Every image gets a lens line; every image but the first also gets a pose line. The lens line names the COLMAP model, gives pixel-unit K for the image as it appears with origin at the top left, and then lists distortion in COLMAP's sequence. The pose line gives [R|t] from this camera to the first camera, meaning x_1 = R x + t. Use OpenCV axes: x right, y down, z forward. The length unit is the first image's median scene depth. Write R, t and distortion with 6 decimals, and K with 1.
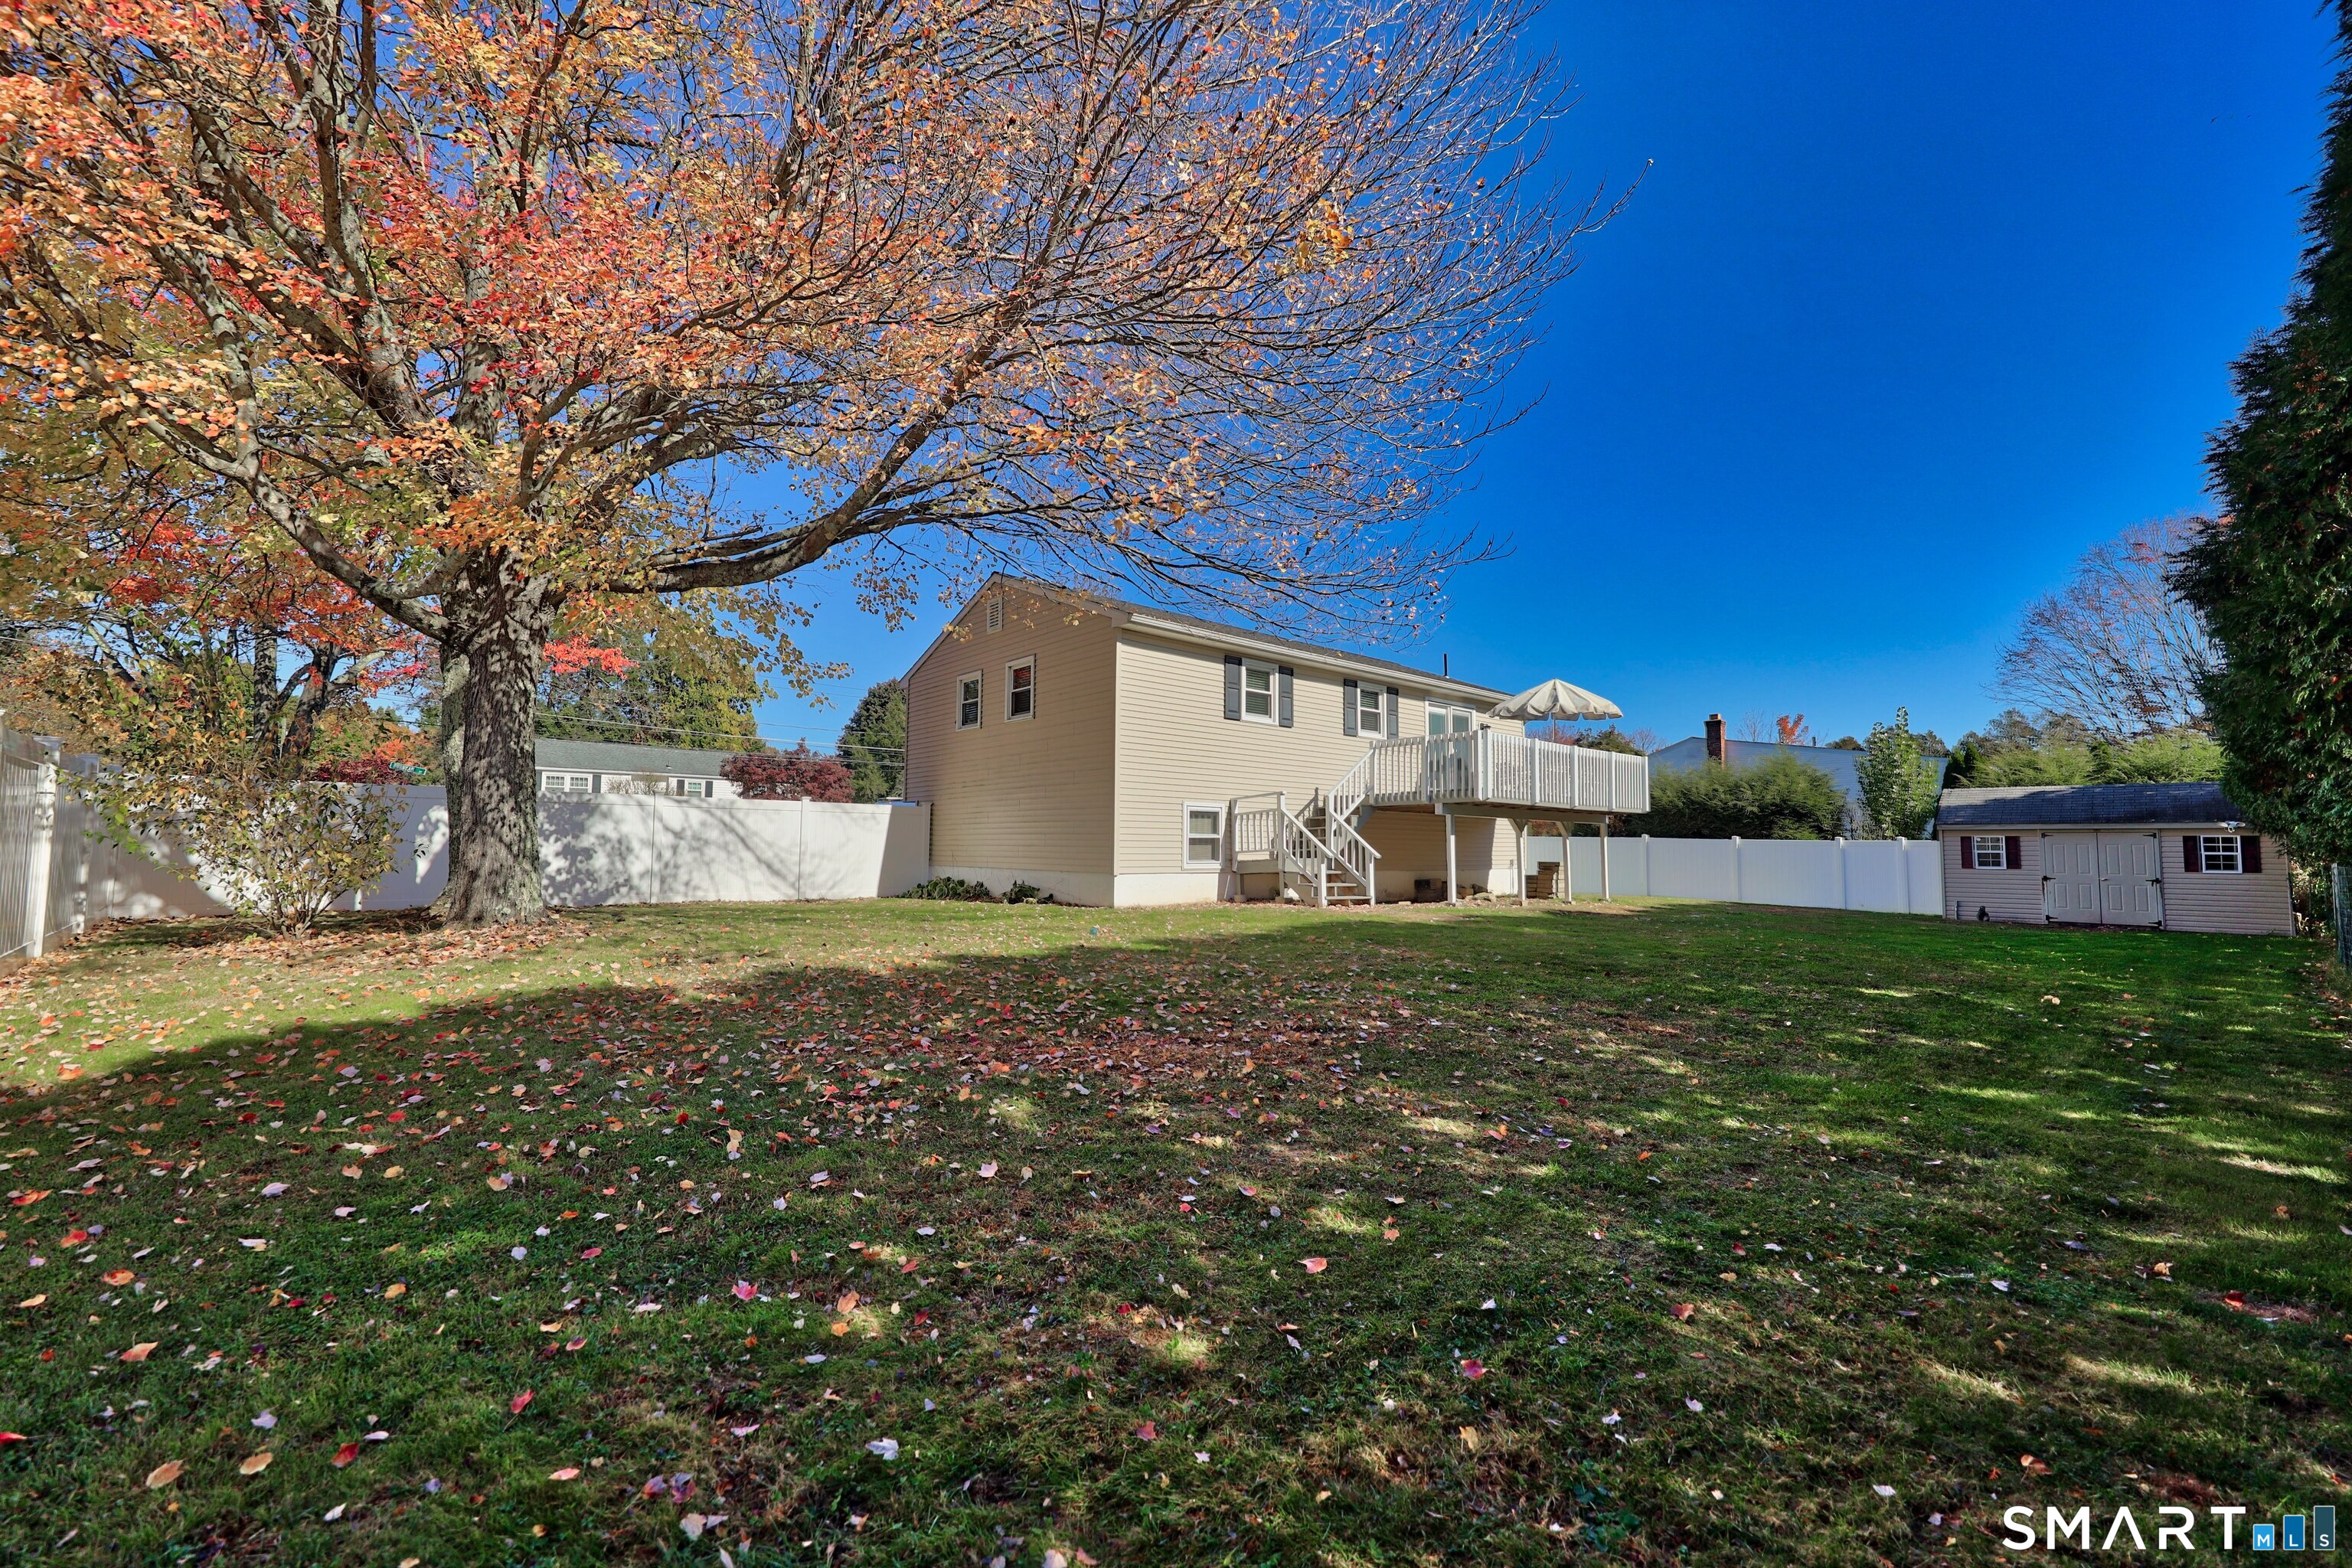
lens RADIAL K [[899.6, 0, 1161.5], [0, 899.6, 786.8], [0, 0, 1]] dist [0.001796, 0.000095]
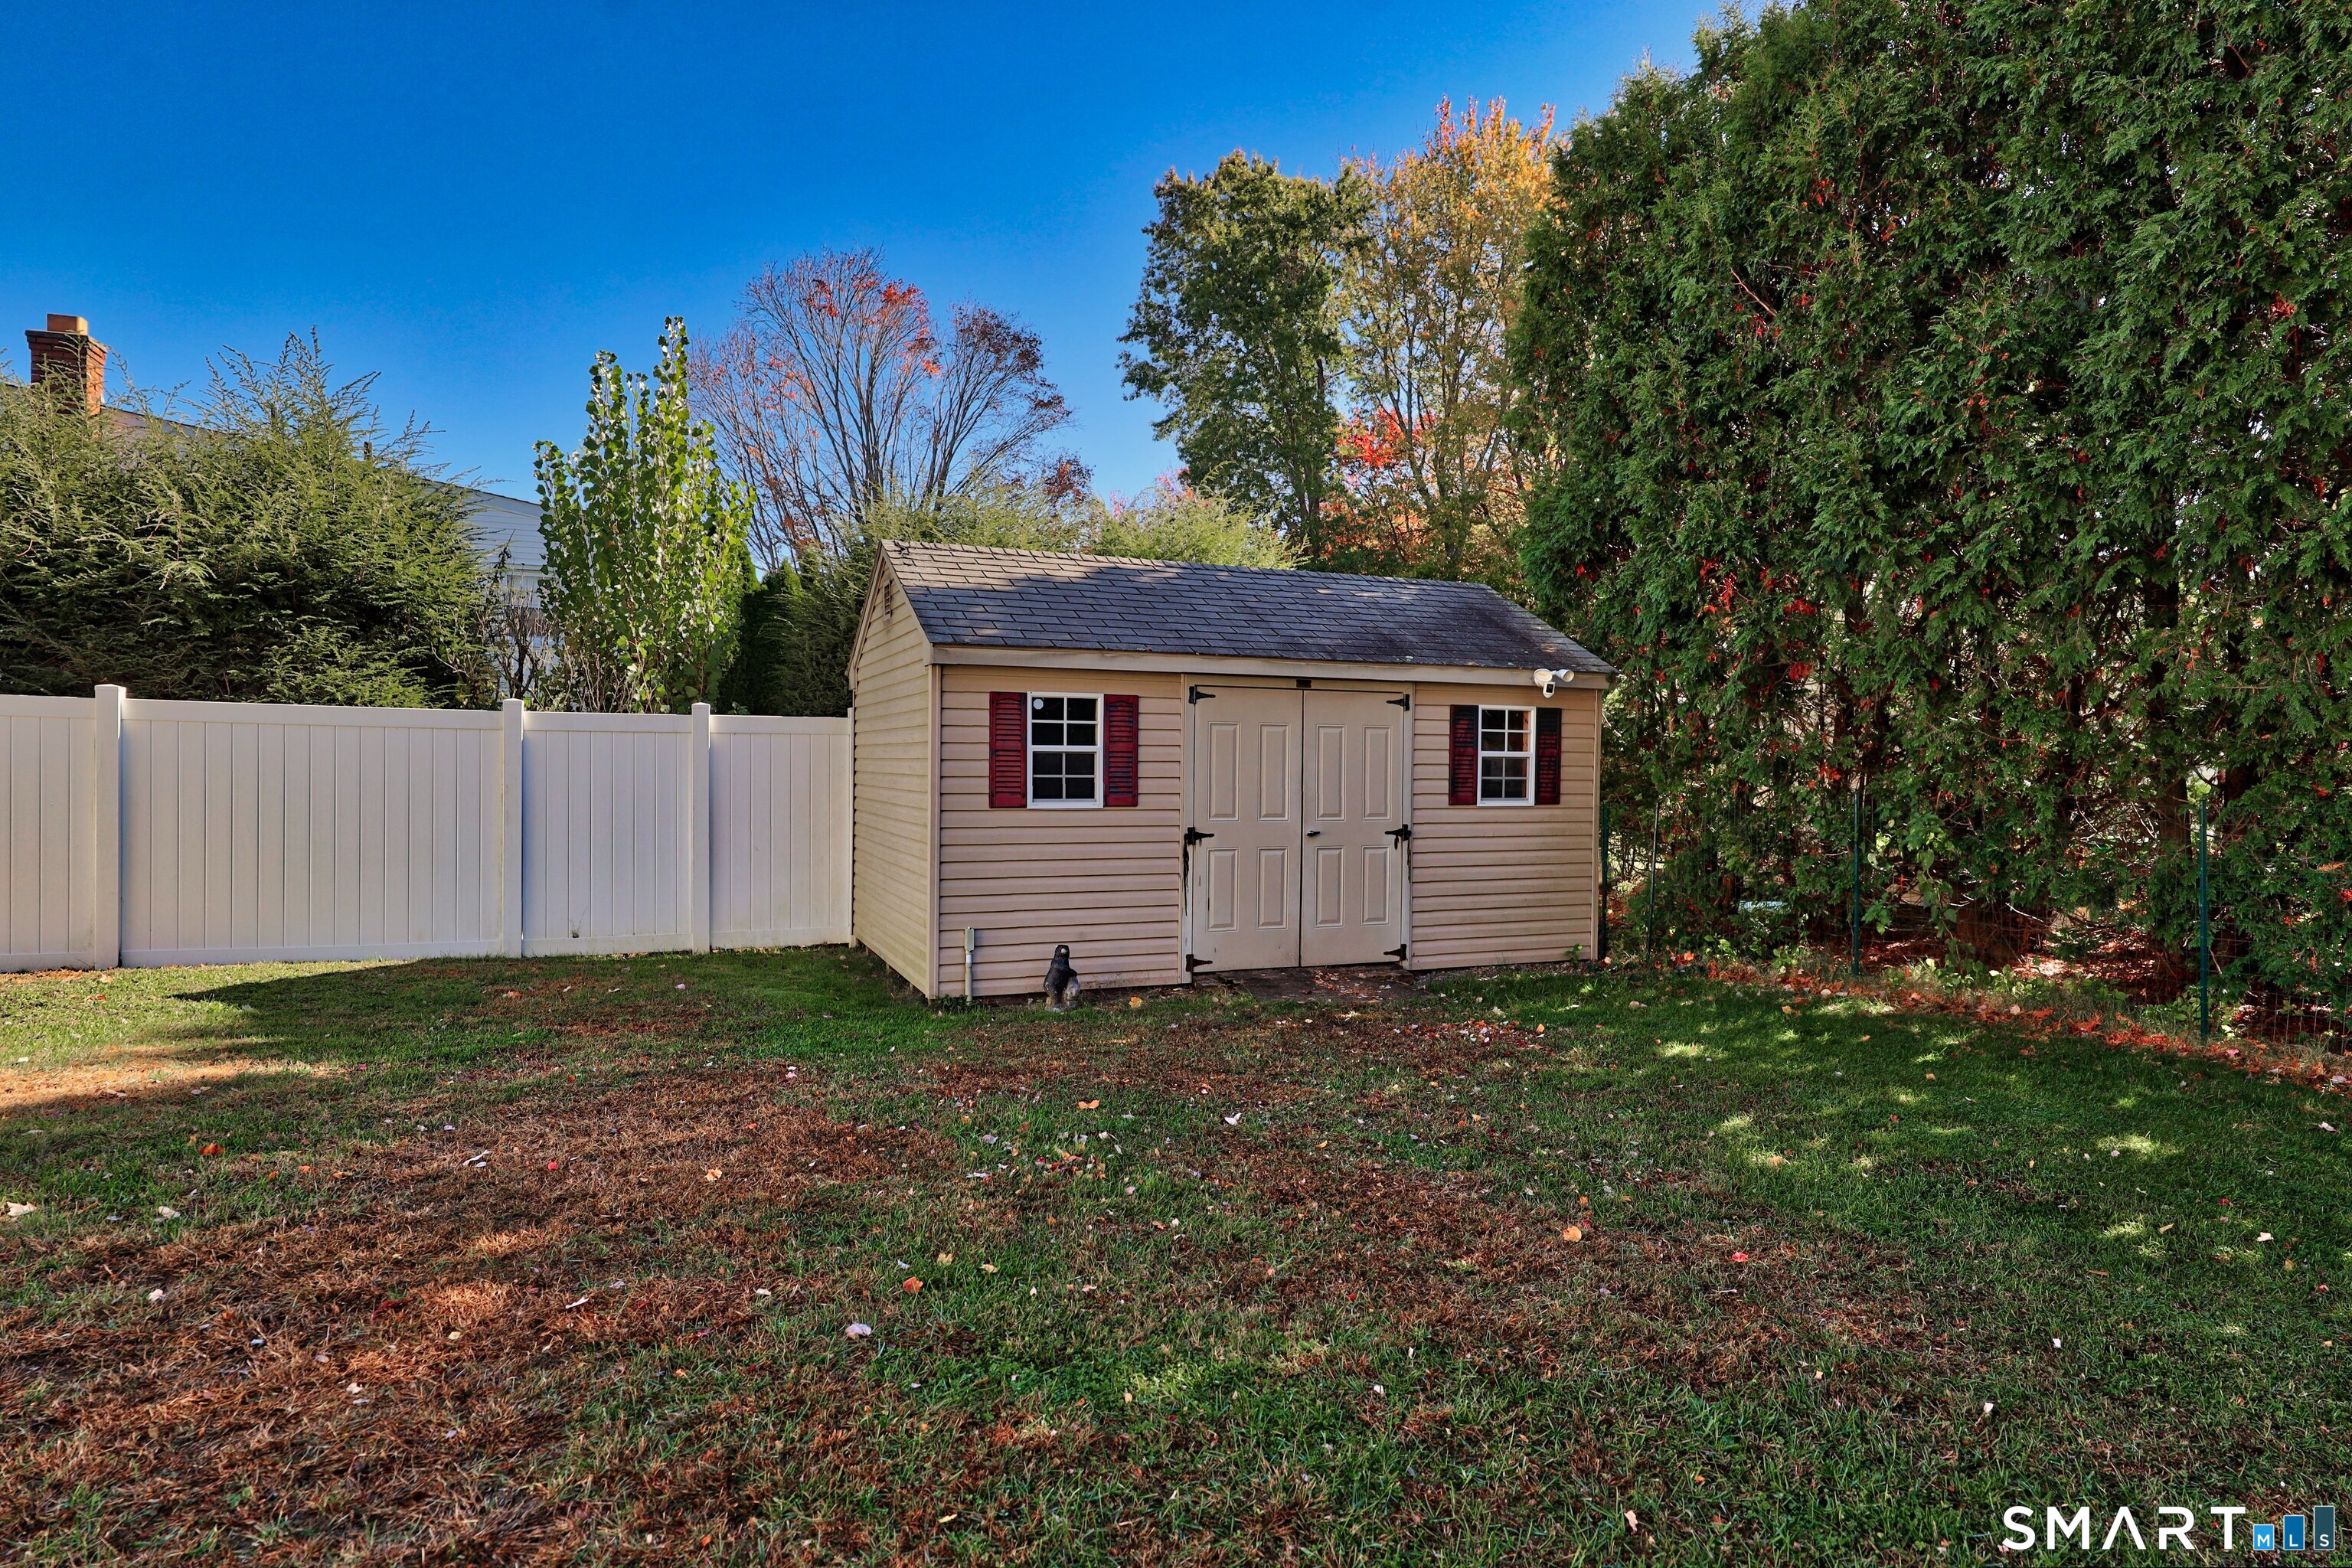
lens RADIAL K [[1285.0, 0, 1167.5], [0, 1285.0, 776.3], [0, 0, 1]] dist [0.004647, 0.000248]
pose [[0.325112, -0.010337, 0.945619, 0.668077], [-0.067756, 0.997116, 0.034195, 0.079454], [-0.943245, -0.075189, 0.323474, 1.026462]]
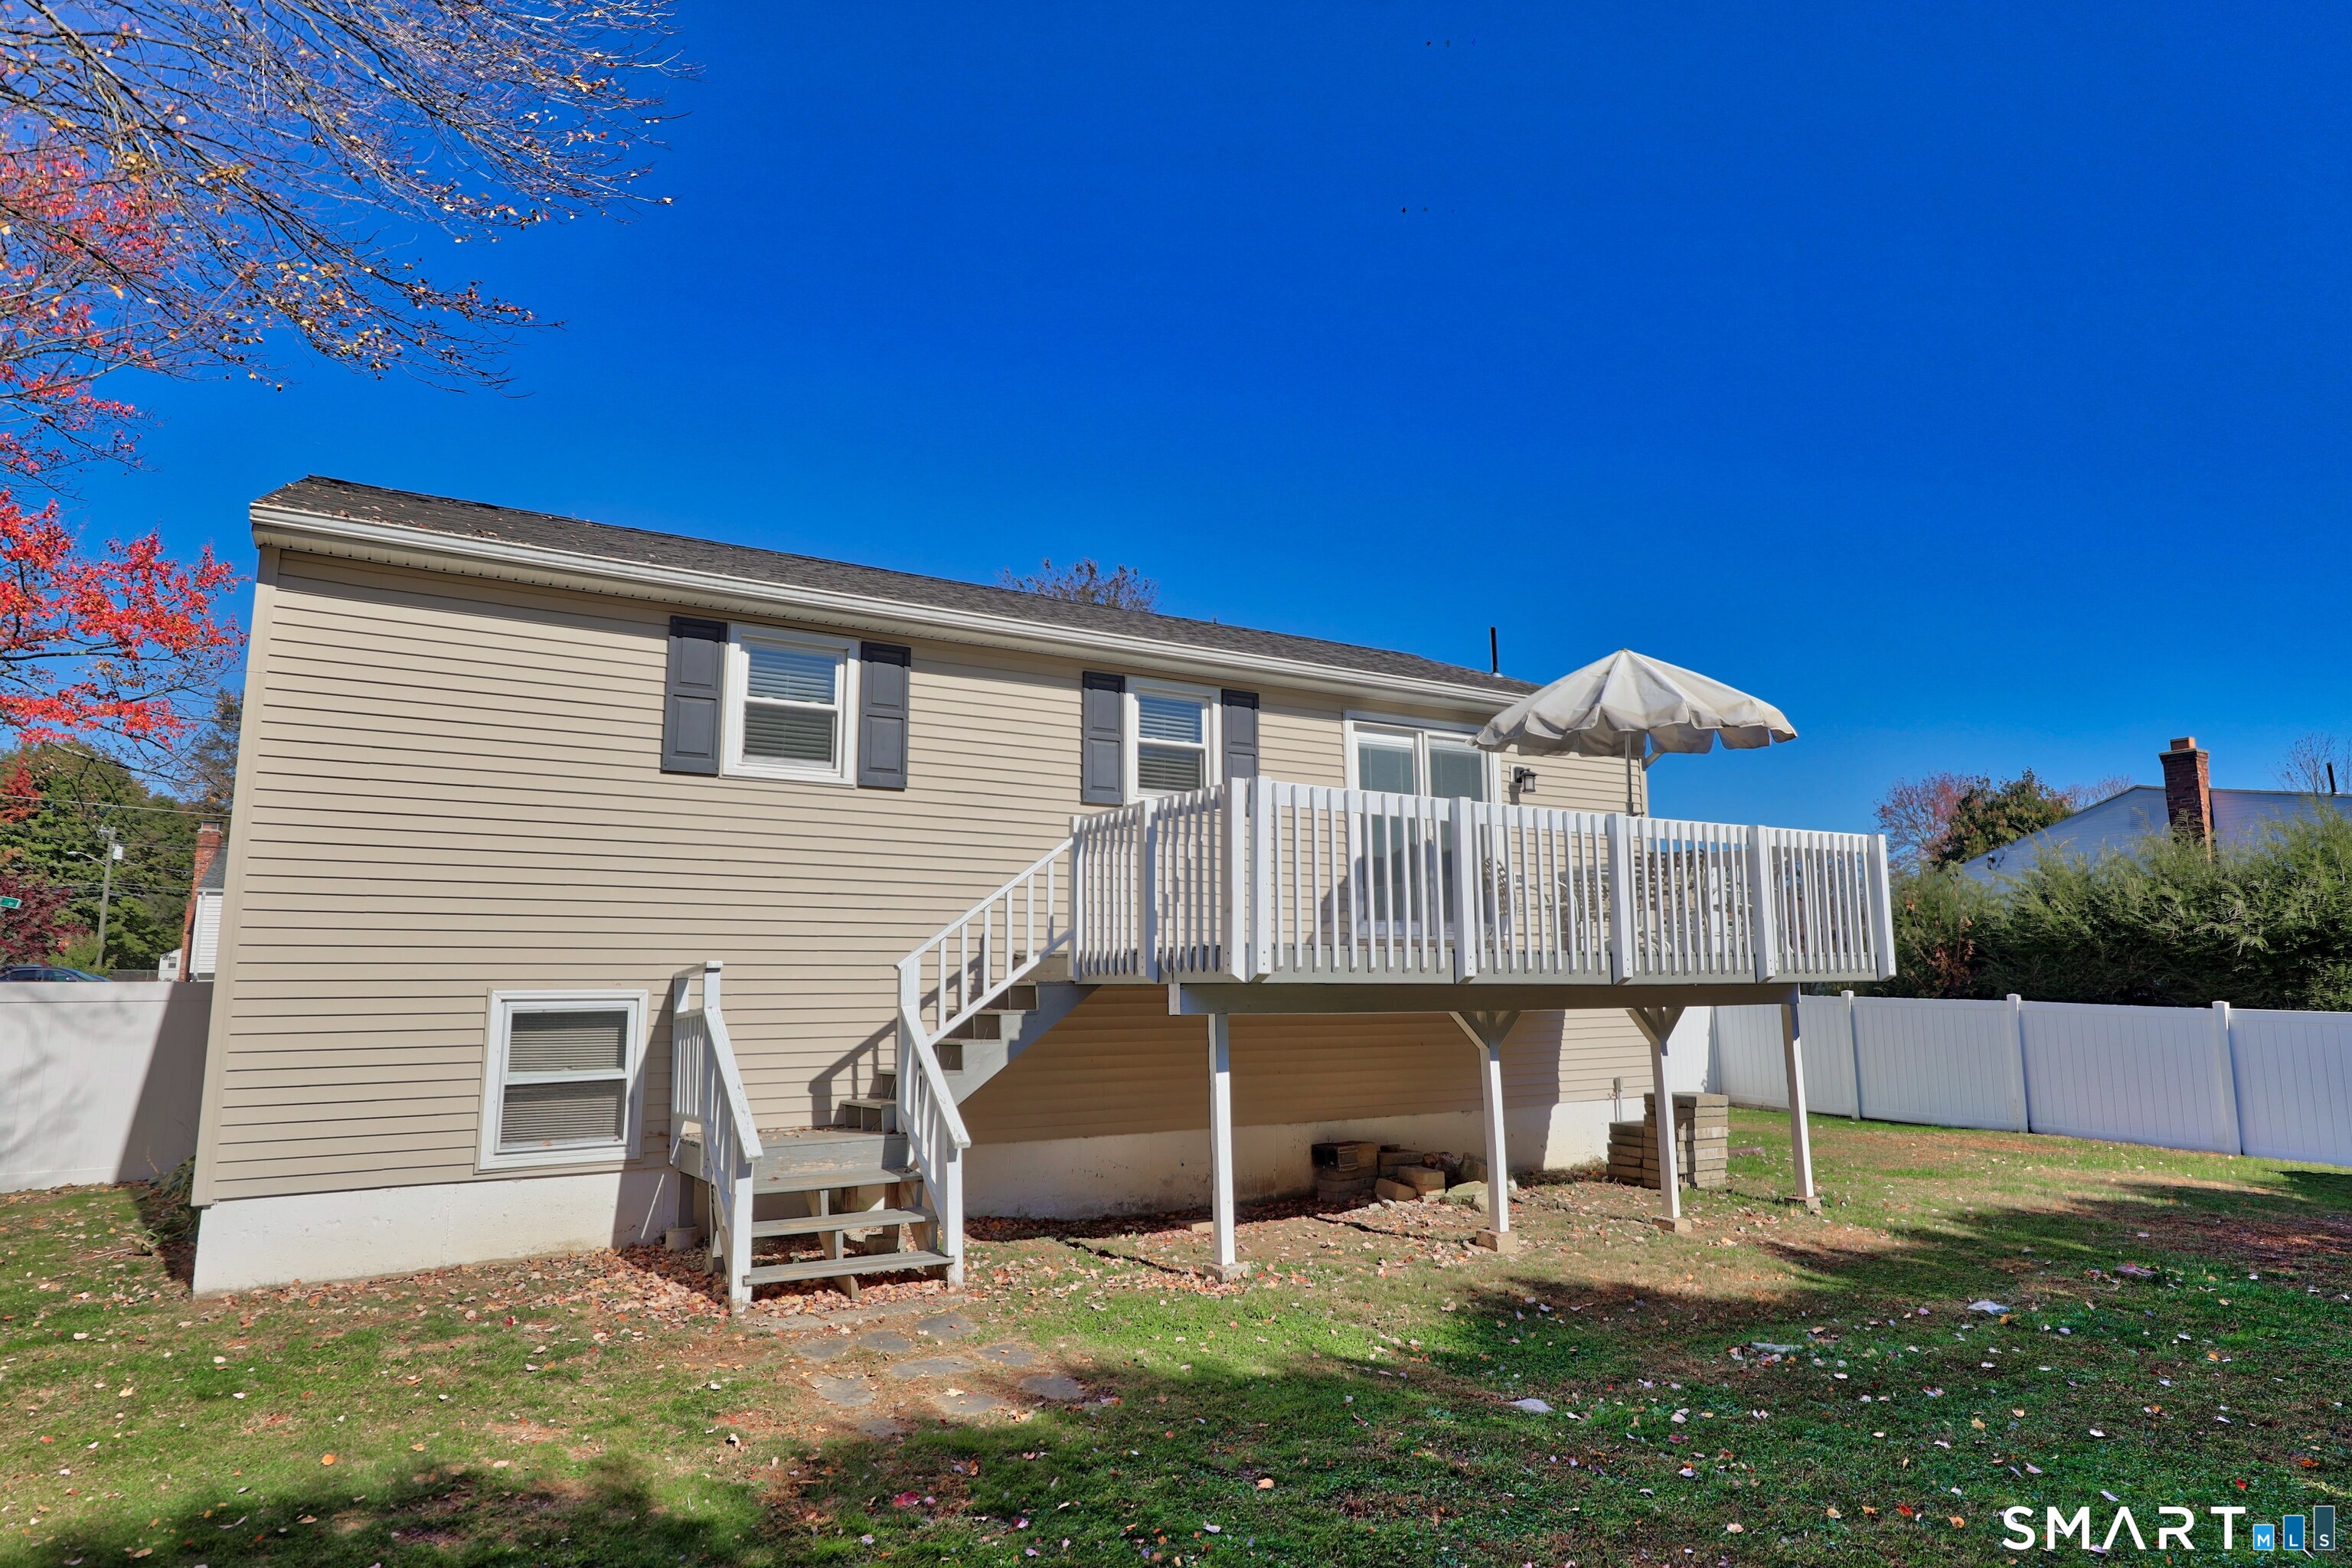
lens RADIAL K [[1285.0, 0, 1172.1], [0, 1285.0, 787.5], [0, 0, 1]] dist [0.004647, 0.000248]
pose [[0.987641, -0.032516, -0.153325, 0.367330], [0.020504, 0.996641, -0.079284, -0.018363], [0.155388, 0.075160, 0.984990, 0.456728]]
